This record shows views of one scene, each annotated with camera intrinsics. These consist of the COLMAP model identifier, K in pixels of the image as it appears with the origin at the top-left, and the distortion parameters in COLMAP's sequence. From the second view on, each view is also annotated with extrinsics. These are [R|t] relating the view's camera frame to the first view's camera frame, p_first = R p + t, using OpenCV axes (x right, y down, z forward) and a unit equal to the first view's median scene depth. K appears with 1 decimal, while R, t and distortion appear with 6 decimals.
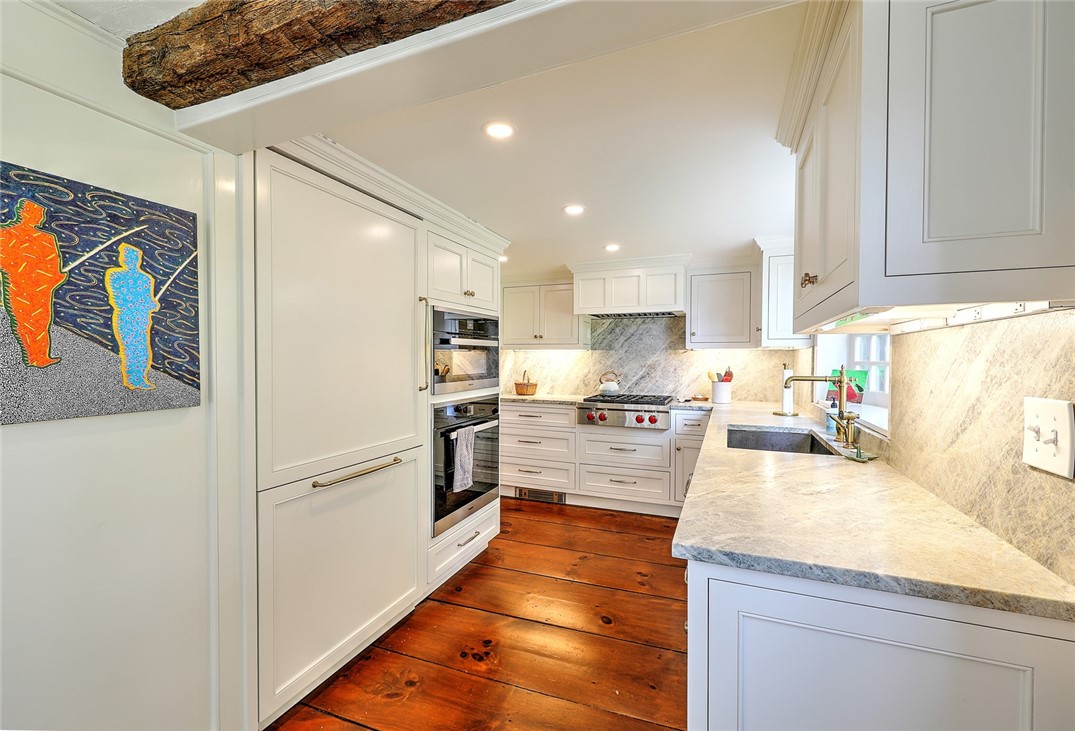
lens RADIAL K [[455.4, 0, 534.1], [0, 455.4, 363.2], [0, 0, 1]] dist [0.001309, -0.000800]
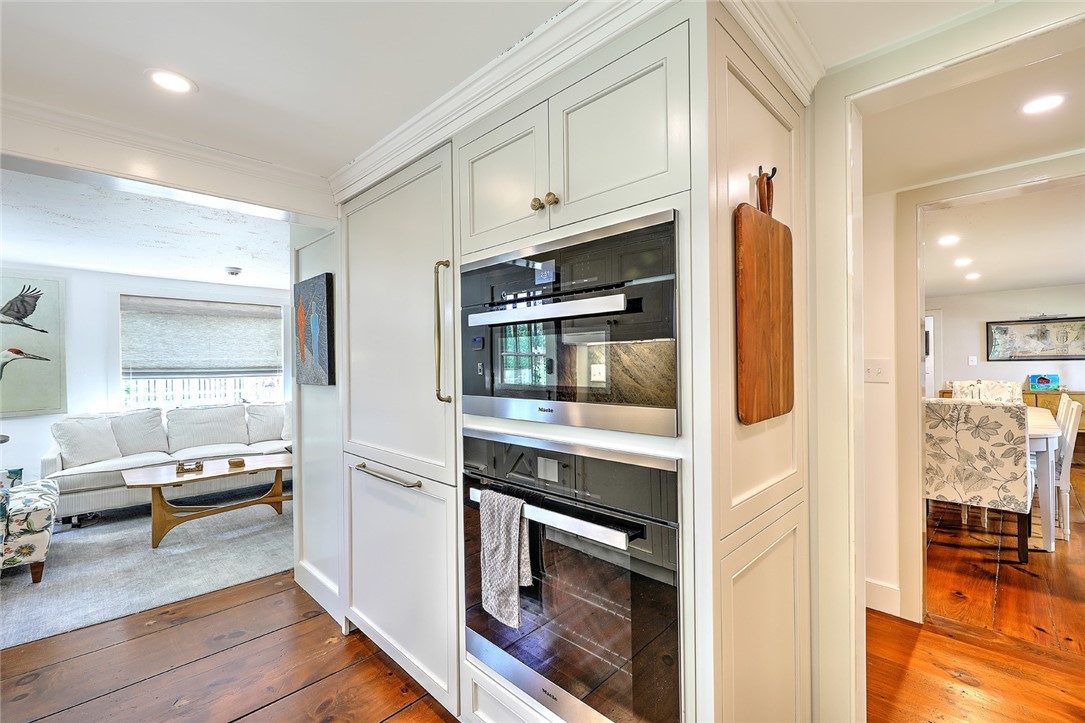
lens RADIAL K [[489.4, 0, 541.4], [0, 489.4, 359.3], [0, 0, 1]] dist [0.000930, 0.000652]
pose [[-0.400204, 0.006529, -0.916403, 0.221666], [0.003248, 0.999978, 0.005706, -0.003514], [0.916420, -0.000693, -0.400217, 0.897757]]
